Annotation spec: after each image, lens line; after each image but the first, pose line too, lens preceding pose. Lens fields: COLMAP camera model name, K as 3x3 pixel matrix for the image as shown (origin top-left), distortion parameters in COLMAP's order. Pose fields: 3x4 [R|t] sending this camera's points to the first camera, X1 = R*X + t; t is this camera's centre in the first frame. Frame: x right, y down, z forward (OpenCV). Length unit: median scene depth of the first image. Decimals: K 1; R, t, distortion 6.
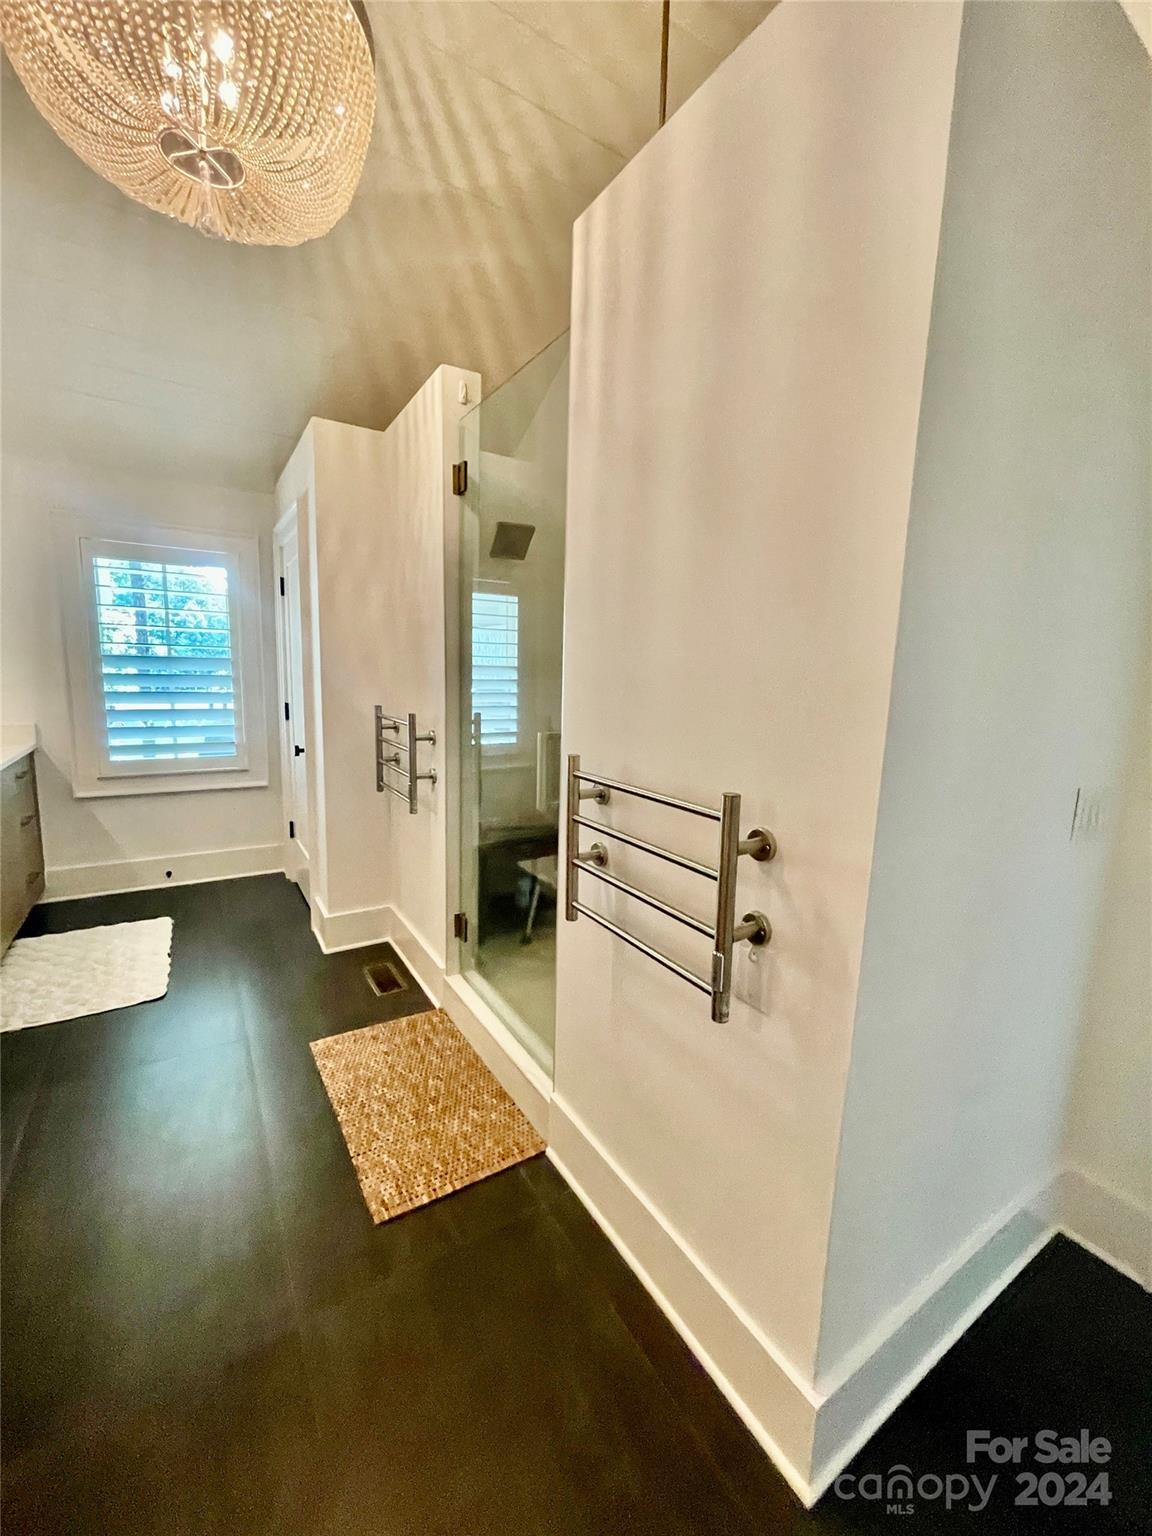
lens RADIAL K [[617.1, 0, 574.5], [0, 617.1, 764.8], [0, 0, 1]] dist [-0.002177, 0.000771]
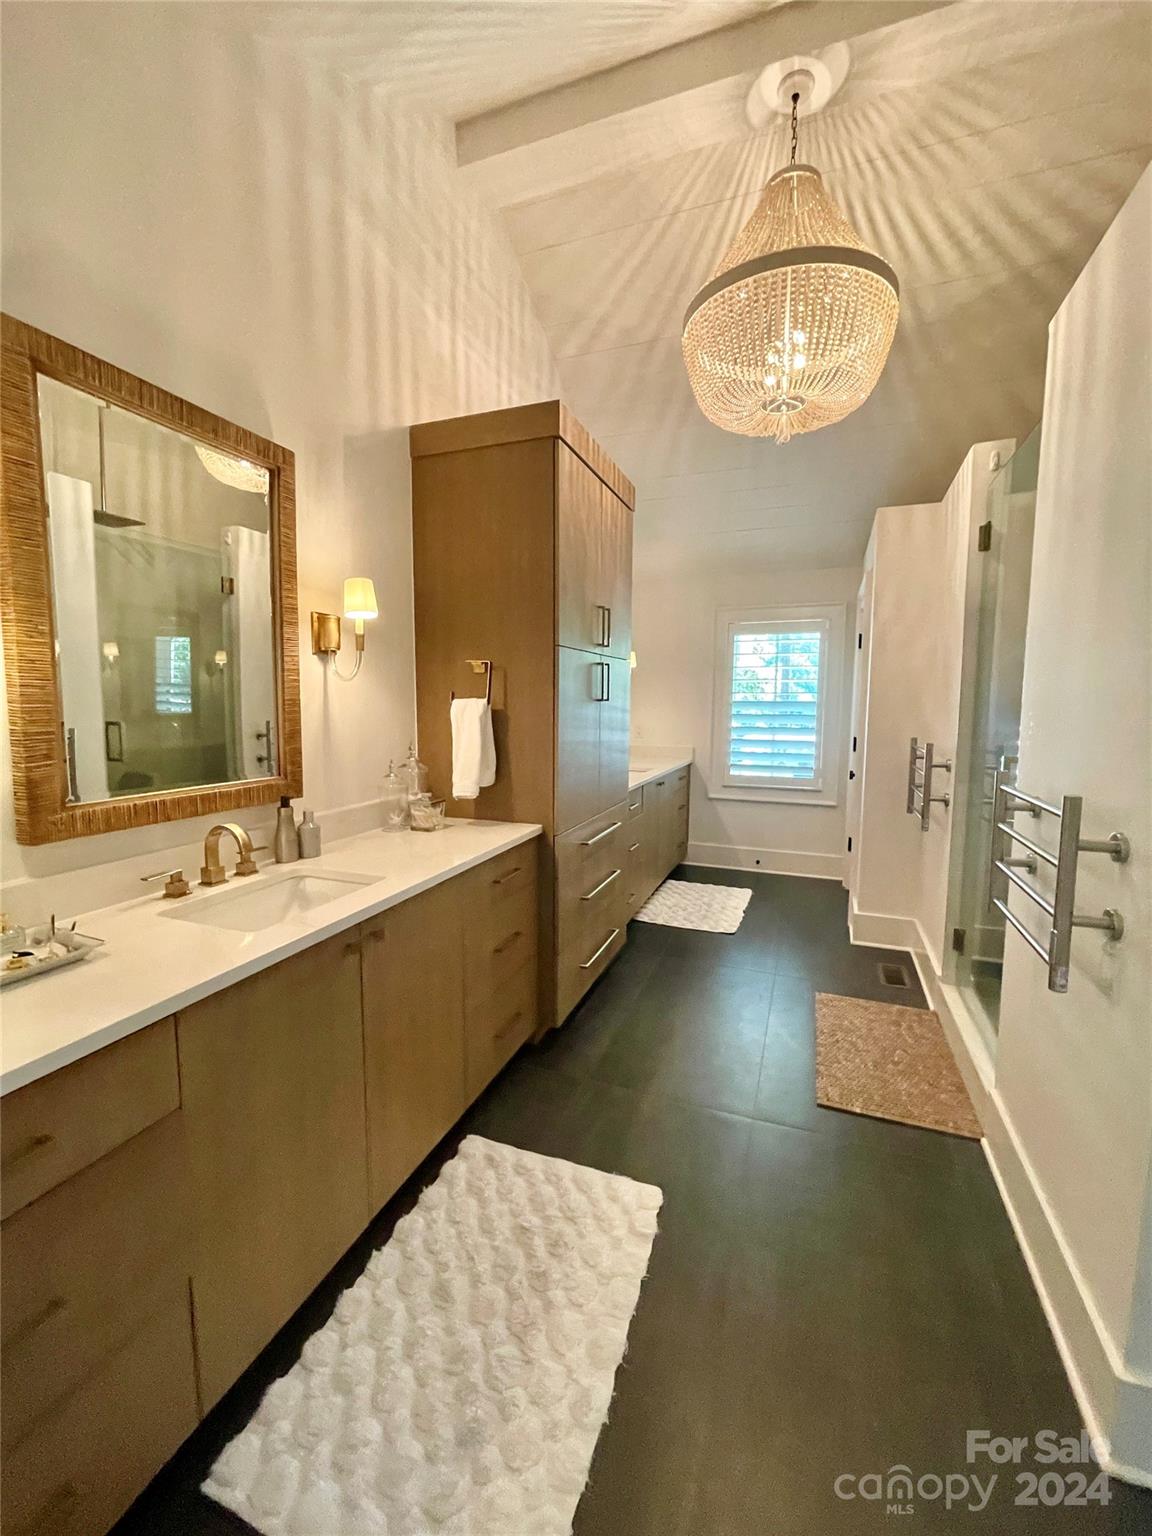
lens RADIAL K [[617.1, 0, 578.4], [0, 617.1, 761.8], [0, 0, 1]] dist [-0.002177, 0.000771]
pose [[0.595282, 0.049485, -0.801991, 0.255003], [-0.109262, 0.993816, -0.019779, 0.043053], [0.796053, 0.099402, 0.597008, -0.194299]]
